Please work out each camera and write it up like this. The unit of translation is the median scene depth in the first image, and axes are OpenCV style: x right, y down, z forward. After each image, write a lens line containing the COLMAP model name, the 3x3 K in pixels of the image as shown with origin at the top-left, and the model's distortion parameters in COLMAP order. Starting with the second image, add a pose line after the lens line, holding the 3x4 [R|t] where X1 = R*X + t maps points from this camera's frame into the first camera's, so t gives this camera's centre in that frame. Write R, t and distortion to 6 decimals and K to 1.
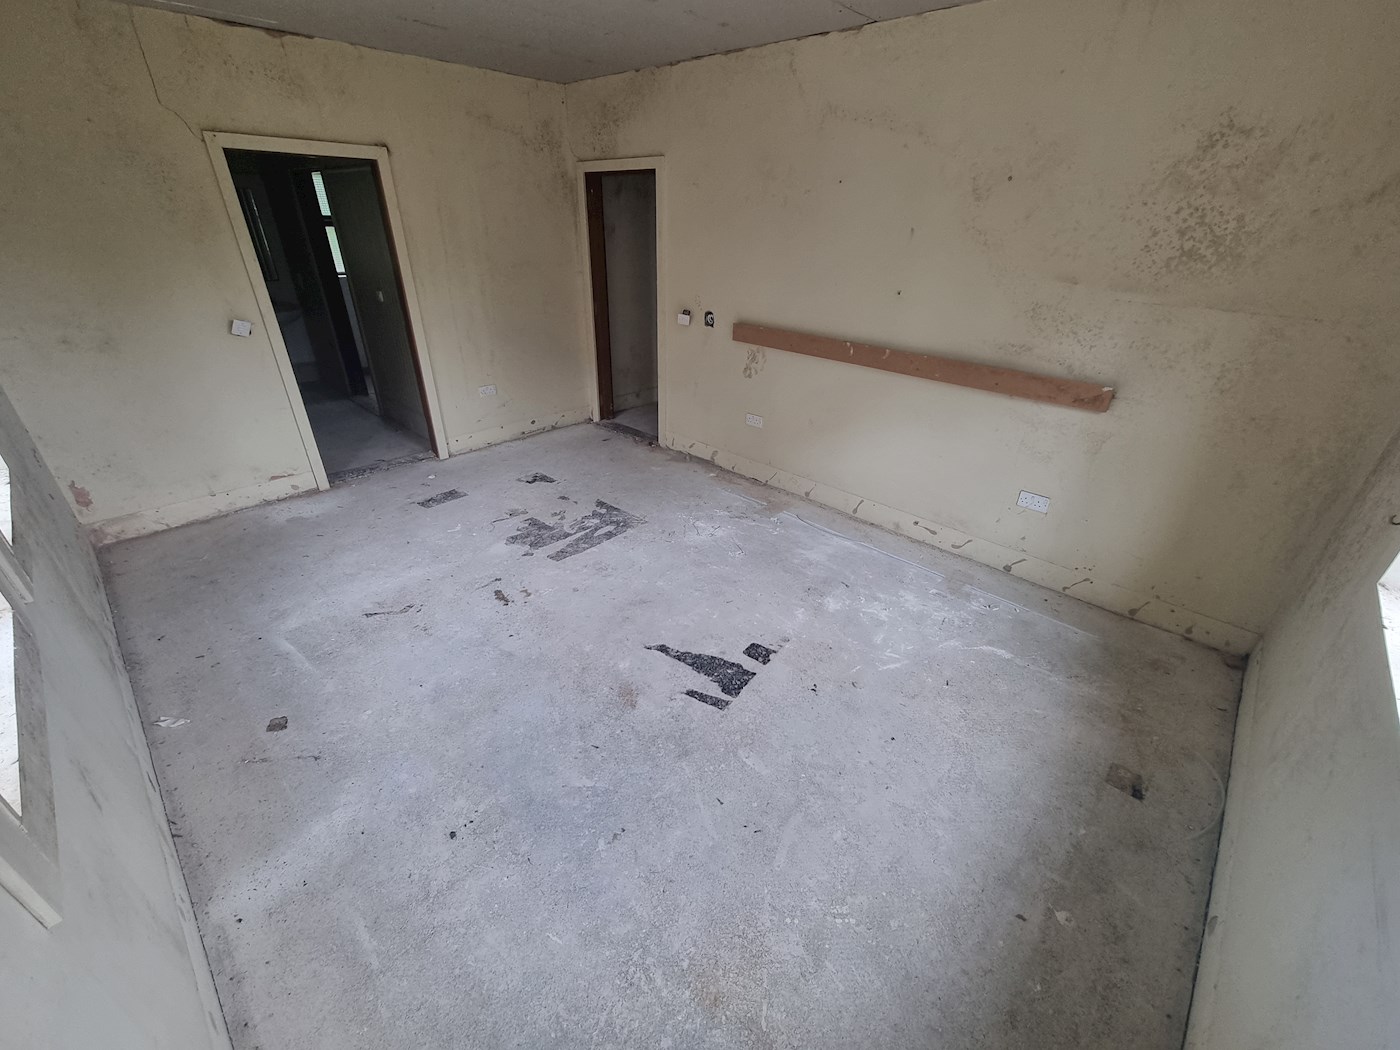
lens RADIAL K [[577.7, 0, 702.1], [0, 577.7, 540.5], [0, 0, 1]] dist [-0.002991, -0.000083]
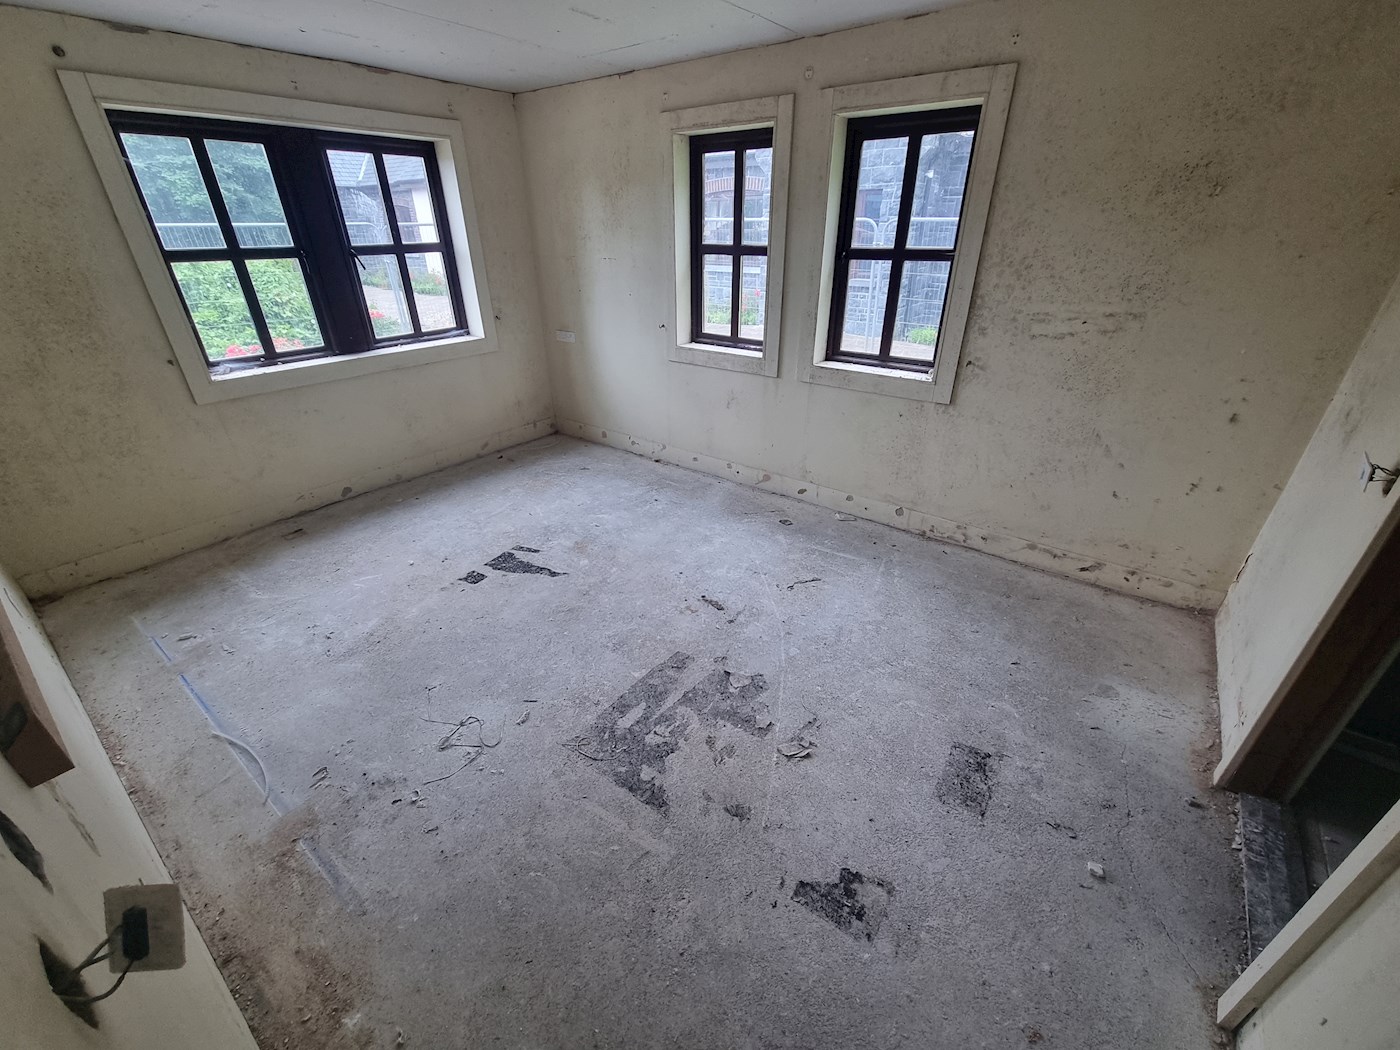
lens RADIAL K [[577.7, 0, 702.1], [0, 577.7, 540.5], [0, 0, 1]] dist [-0.002991, -0.000083]
pose [[-0.993900, 0.037551, -0.103698, -0.195553], [-0.067883, 0.532743, 0.843550, -0.691574], [0.086920, 0.845444, -0.526944, 1.229774]]
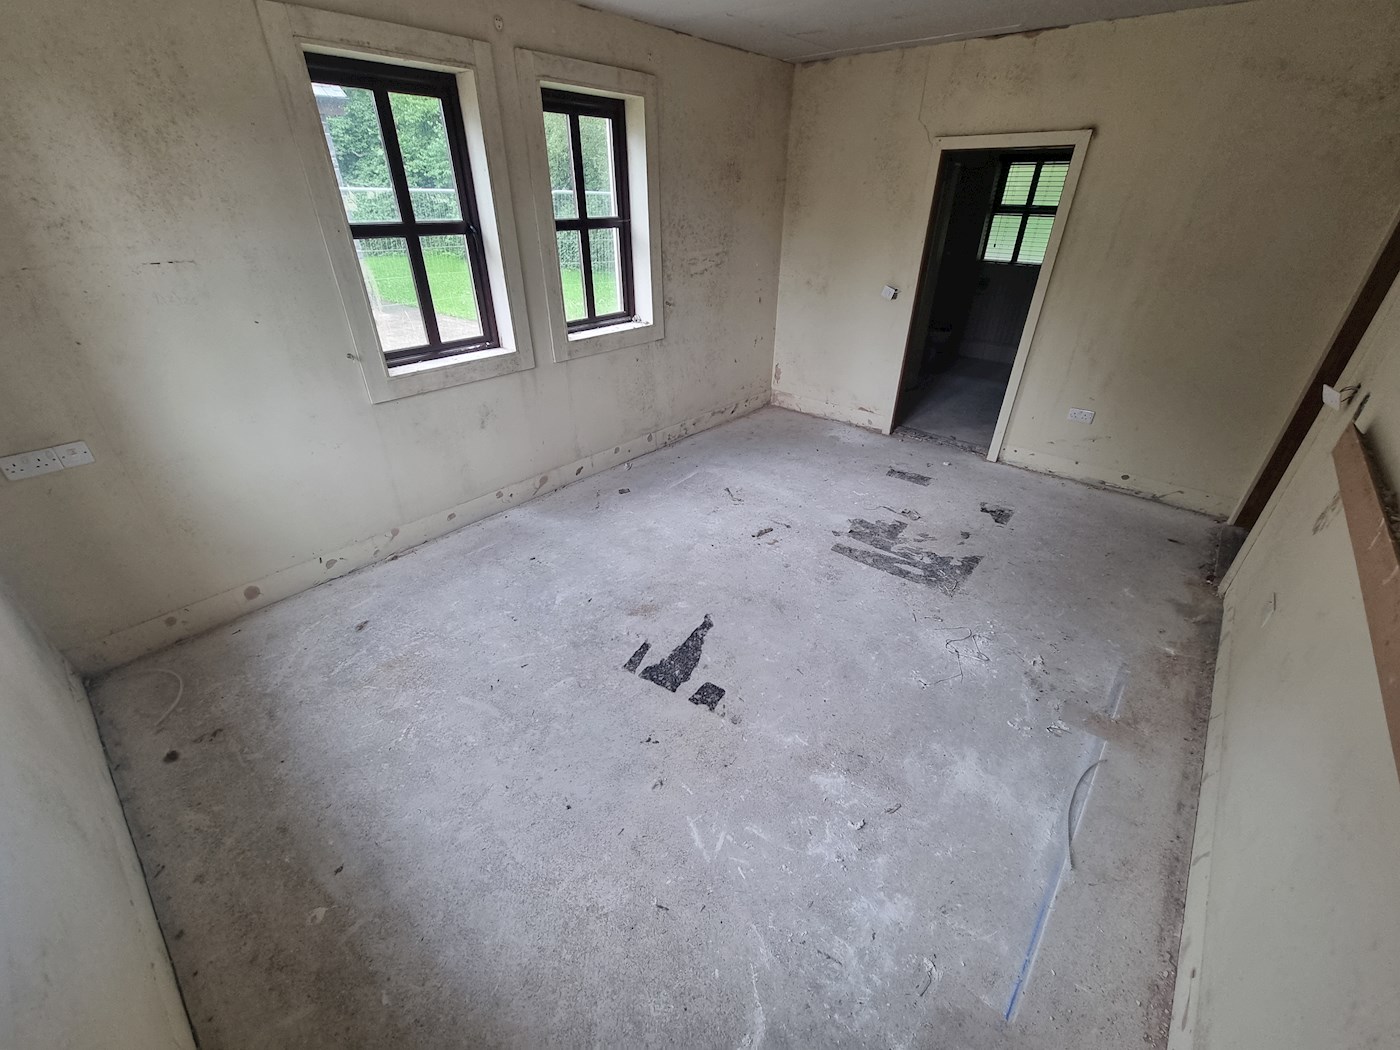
lens RADIAL K [[577.7, 0, 702.1], [0, 577.7, 540.5], [0, 0, 1]] dist [-0.002991, -0.000083]
pose [[0.048834, 0.494854, -0.867603, 0.566654], [-0.493759, 0.767037, 0.409702, -0.261018], [0.868227, 0.408379, 0.281796, 0.490889]]
